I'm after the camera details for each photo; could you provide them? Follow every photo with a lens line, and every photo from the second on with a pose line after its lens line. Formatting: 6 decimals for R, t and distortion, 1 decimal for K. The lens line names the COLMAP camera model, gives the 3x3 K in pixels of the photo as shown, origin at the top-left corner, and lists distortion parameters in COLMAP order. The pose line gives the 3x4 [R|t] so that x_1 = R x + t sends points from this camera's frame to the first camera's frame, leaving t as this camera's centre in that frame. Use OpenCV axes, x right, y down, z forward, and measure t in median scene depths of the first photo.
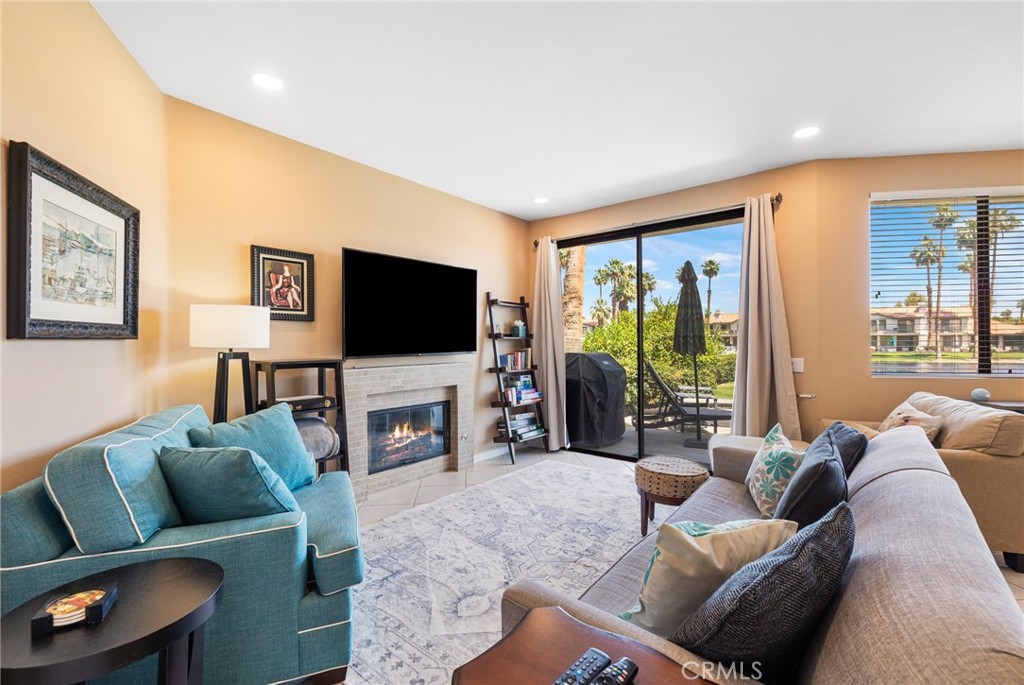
lens RADIAL K [[444.6, 0, 509.5], [0, 444.6, 339.7], [0, 0, 1]] dist [0.000865, 0.000161]
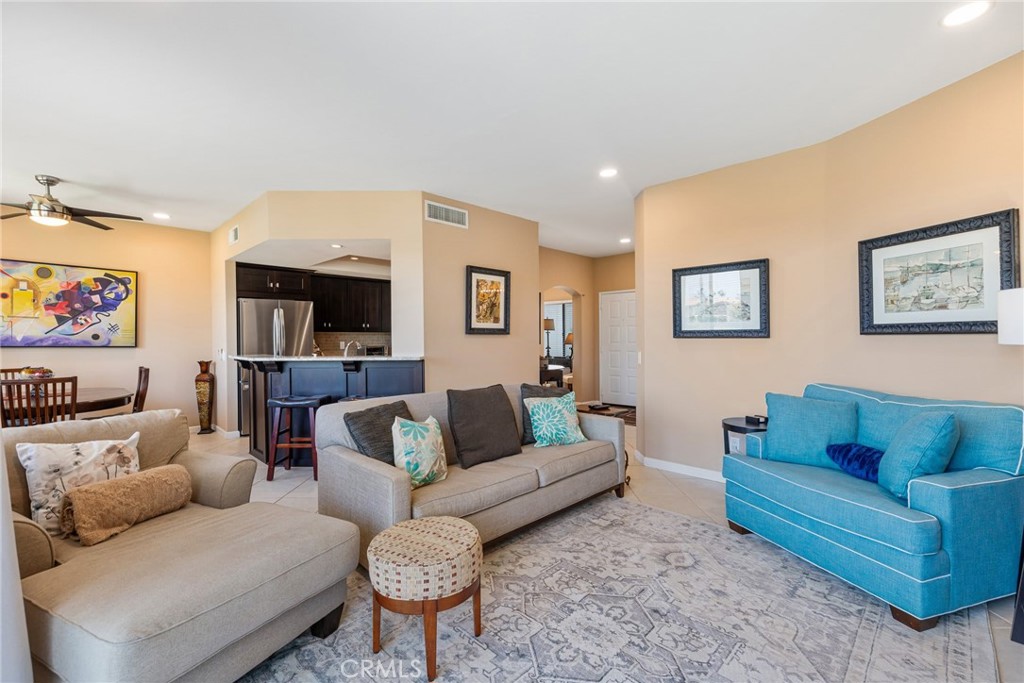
lens RADIAL K [[439.8, 0, 512.0], [0, 439.8, 341.5], [0, 0, 1]] dist [0.000753, 0.000071]
pose [[-0.995378, 0.006922, 0.095782, 0.011706], [0.006936, 0.999976, -0.000187, 0.000616], [-0.095781, 0.000478, -0.995402, 0.103270]]
